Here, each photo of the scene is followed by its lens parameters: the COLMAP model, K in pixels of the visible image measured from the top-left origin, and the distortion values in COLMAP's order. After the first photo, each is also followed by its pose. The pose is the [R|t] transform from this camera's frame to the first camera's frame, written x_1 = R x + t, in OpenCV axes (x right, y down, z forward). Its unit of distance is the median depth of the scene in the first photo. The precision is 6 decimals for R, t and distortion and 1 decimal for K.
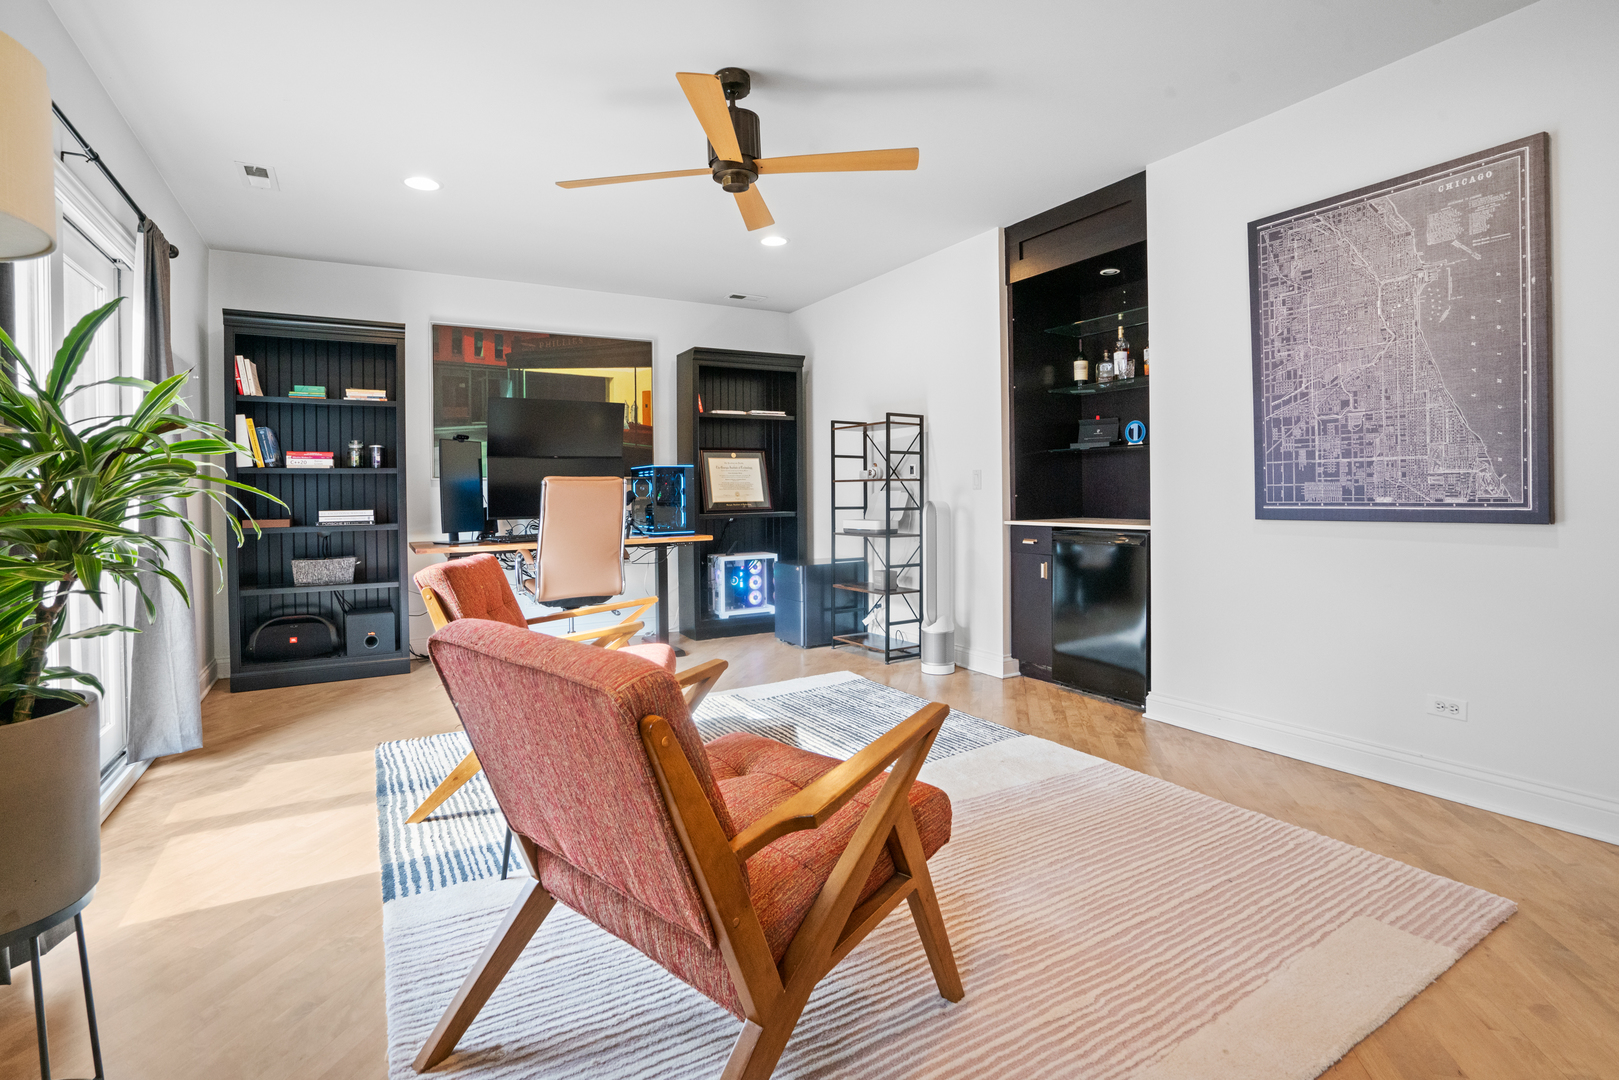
lens RADIAL K [[749.9, 0, 803.6], [0, 749.9, 529.0], [0, 0, 1]] dist [-0.054816, 0.021073]
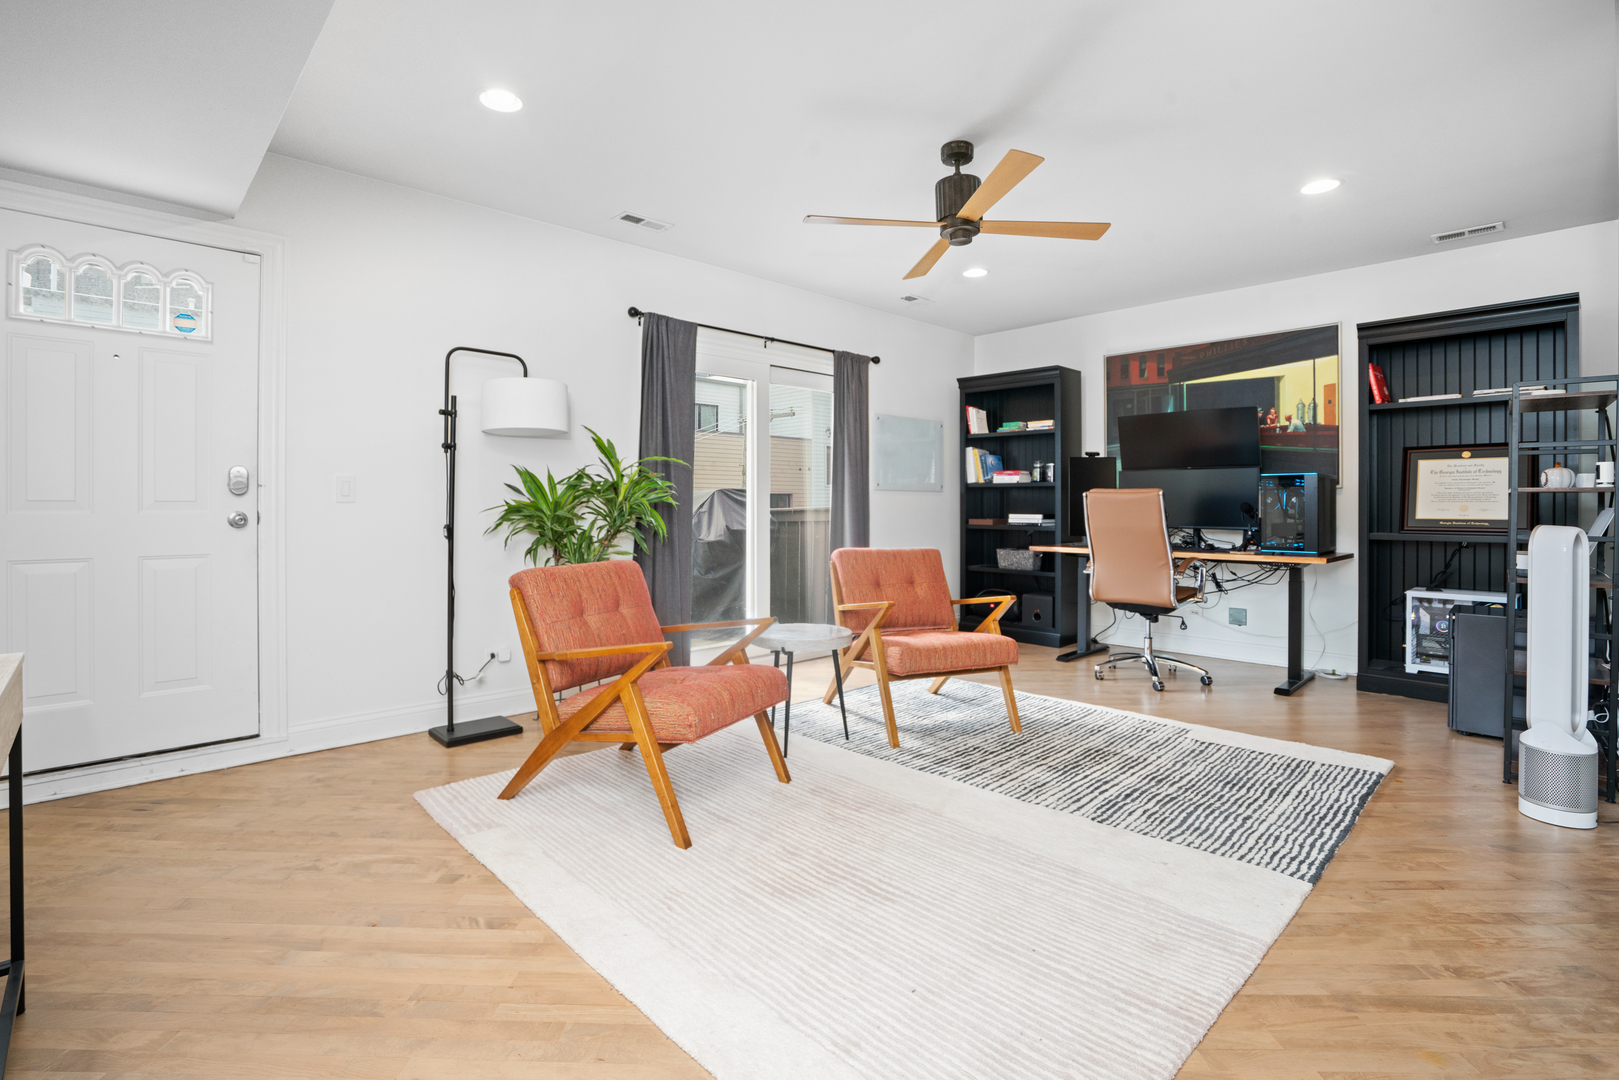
lens RADIAL K [[749.9, 0, 803.6], [0, 749.9, 529.0], [0, 0, 1]] dist [-0.054816, 0.021073]
pose [[0.248533, 0.043989, -0.967624, 0.506059], [-0.052758, 0.998100, 0.031824, -0.018595], [0.967186, 0.043141, 0.250381, 0.253354]]
